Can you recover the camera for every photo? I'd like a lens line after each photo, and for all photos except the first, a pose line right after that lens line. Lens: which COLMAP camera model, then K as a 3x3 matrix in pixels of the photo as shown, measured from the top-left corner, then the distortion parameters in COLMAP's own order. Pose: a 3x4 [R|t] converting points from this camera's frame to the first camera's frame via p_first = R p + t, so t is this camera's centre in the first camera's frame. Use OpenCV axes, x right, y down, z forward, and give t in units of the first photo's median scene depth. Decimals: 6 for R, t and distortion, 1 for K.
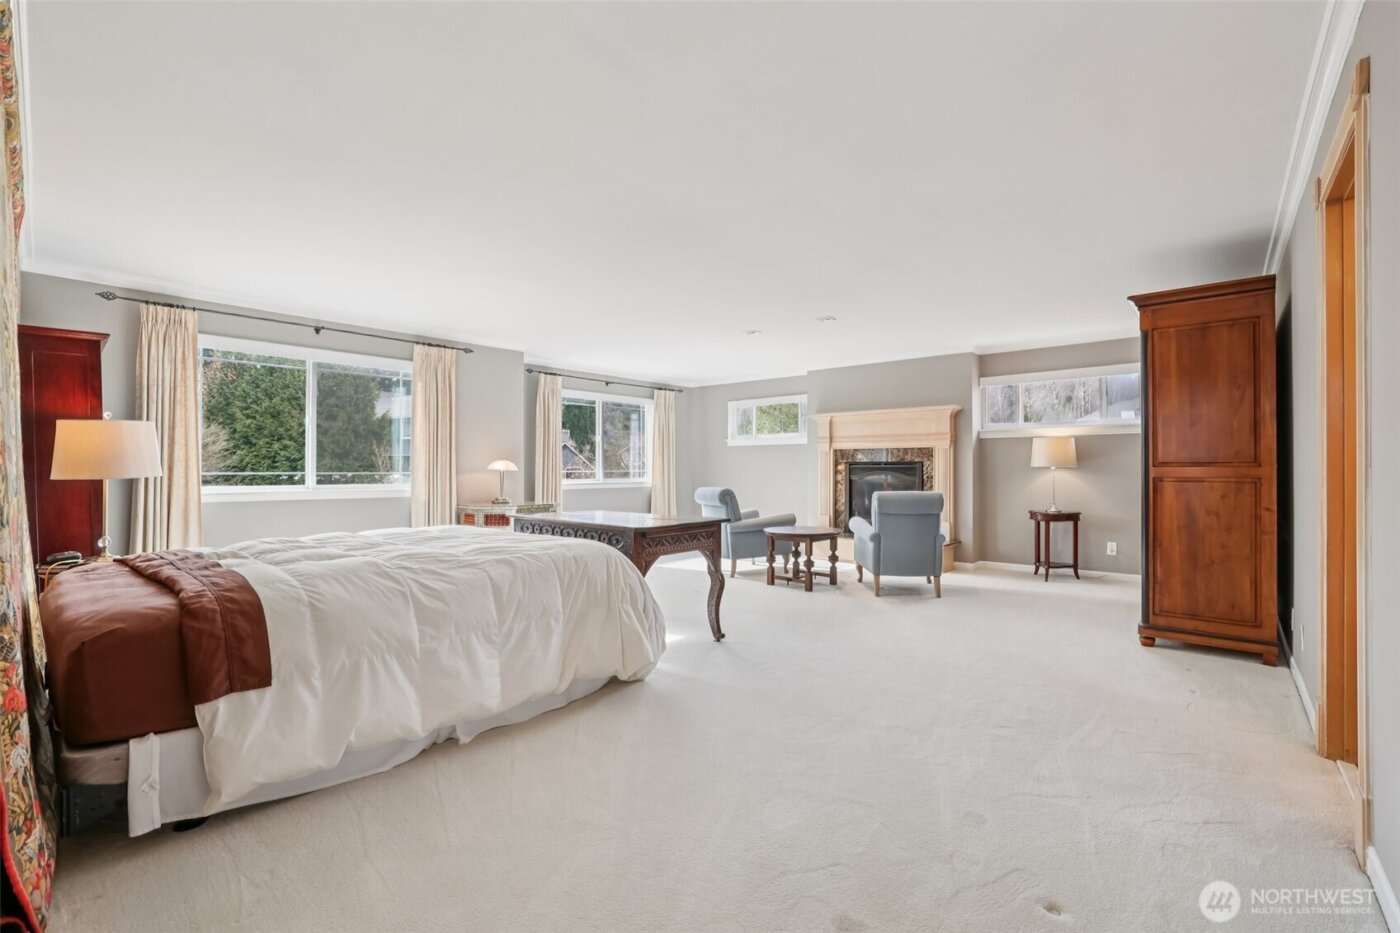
lens RADIAL K [[603.8, 0, 705.4], [0, 603.8, 466.5], [0, 0, 1]] dist [-0.008418, 0.000363]
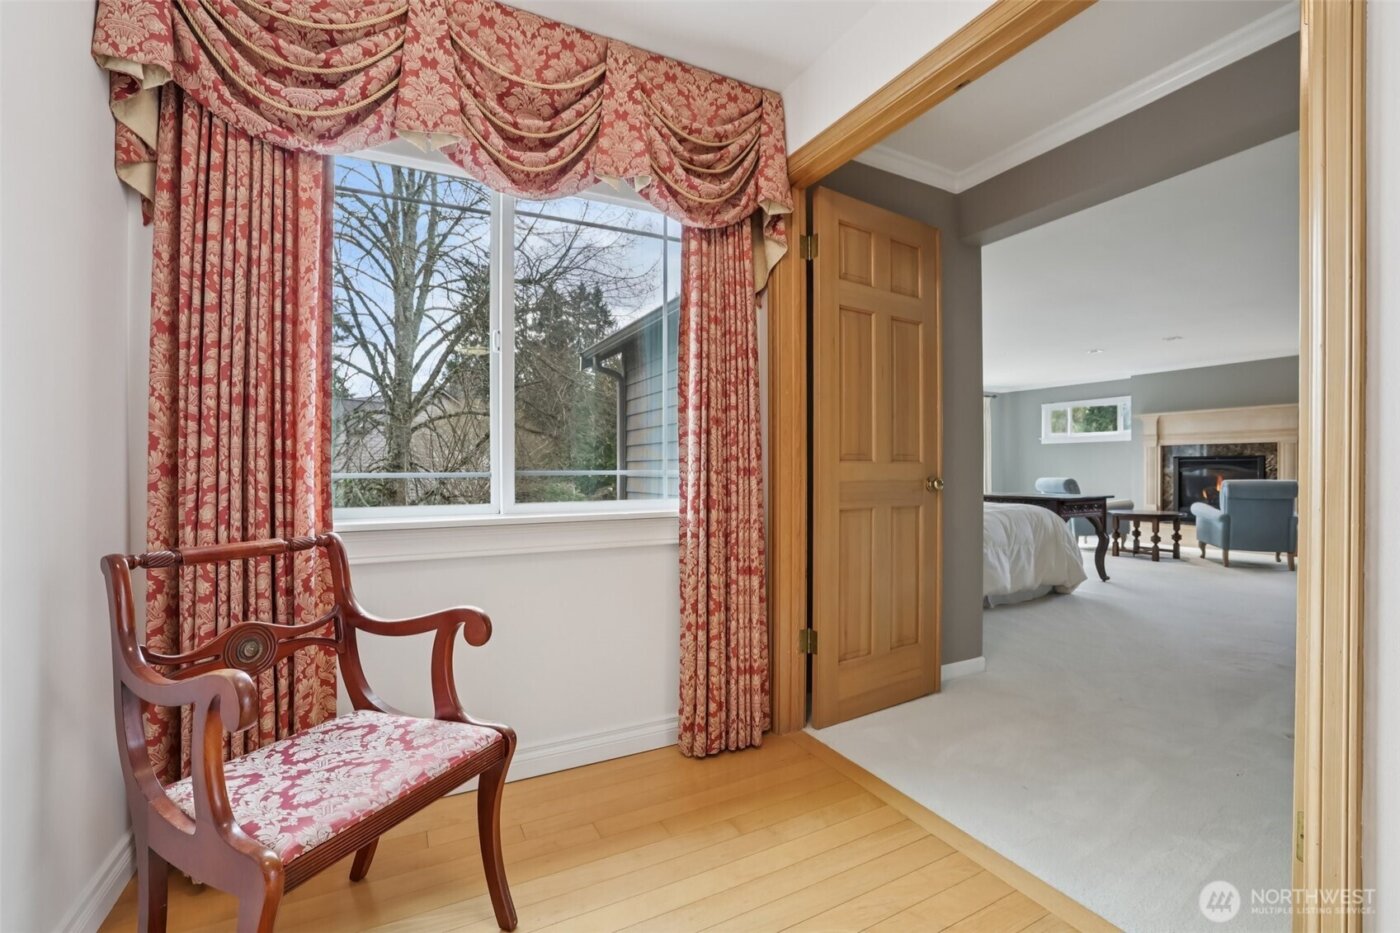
lens RADIAL K [[603.8, 0, 705.4], [0, 603.8, 466.5], [0, 0, 1]] dist [-0.008418, 0.000363]
pose [[0.933744, -0.001801, -0.357938, -0.198986], [0.003263, 0.999989, 0.003481, 0.004440], [0.357928, -0.004418, 0.933739, -0.379862]]
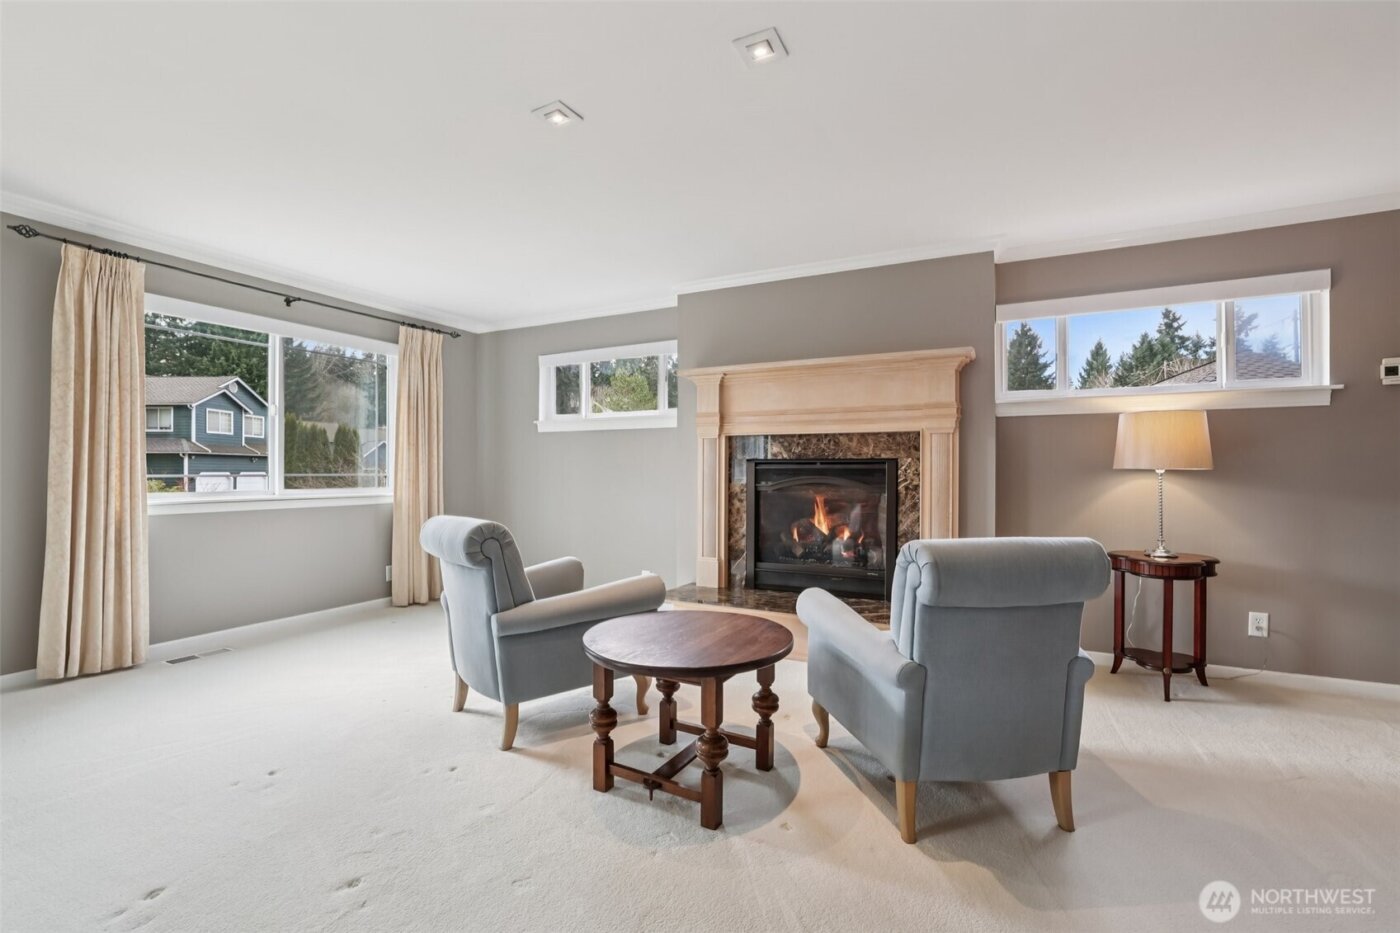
lens RADIAL K [[603.8, 0, 705.4], [0, 603.8, 466.5], [0, 0, 1]] dist [-0.008418, 0.000363]
pose [[0.968666, 0.004478, 0.248325, 0.065512], [-0.003415, 0.999983, -0.004713, 0.001932], [-0.248342, 0.003717, 0.968665, 0.536513]]
